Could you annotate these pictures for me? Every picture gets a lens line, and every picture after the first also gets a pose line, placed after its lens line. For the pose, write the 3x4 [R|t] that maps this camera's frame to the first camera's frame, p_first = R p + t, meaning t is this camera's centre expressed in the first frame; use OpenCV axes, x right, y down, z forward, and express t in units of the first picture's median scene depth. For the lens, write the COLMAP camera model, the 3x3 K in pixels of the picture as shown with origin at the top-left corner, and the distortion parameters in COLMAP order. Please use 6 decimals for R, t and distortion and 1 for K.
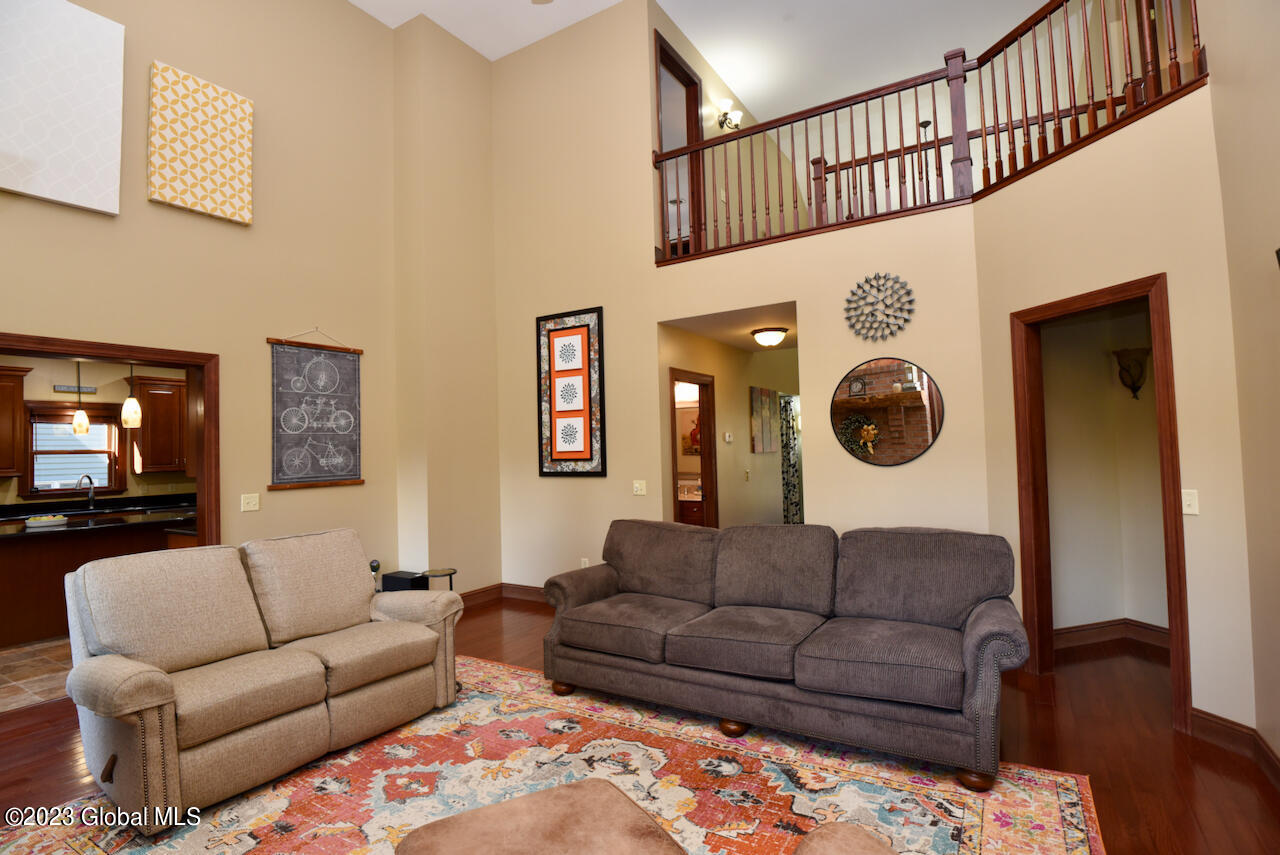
lens RADIAL K [[637.9, 0, 627.9], [0, 637.9, 423.5], [0, 0, 1]] dist [-0.029038, -0.000846]
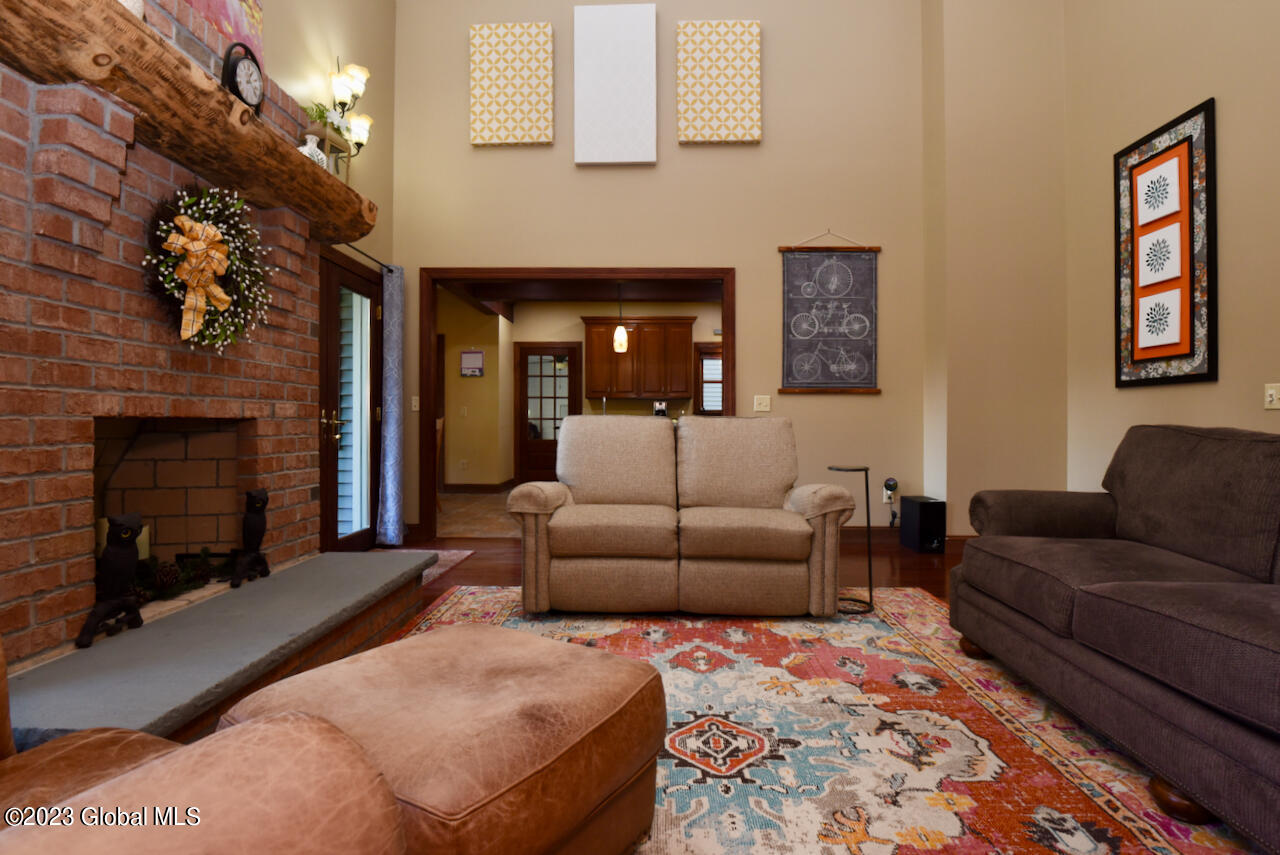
lens RADIAL K [[637.9, 0, 627.9], [0, 637.9, 423.5], [0, 0, 1]] dist [-0.029038, -0.000846]
pose [[0.507382, 0.038578, -0.860857, 0.218232], [0.010095, 0.998663, 0.050703, 0.100794], [0.861662, -0.034416, 0.506314, 0.251313]]
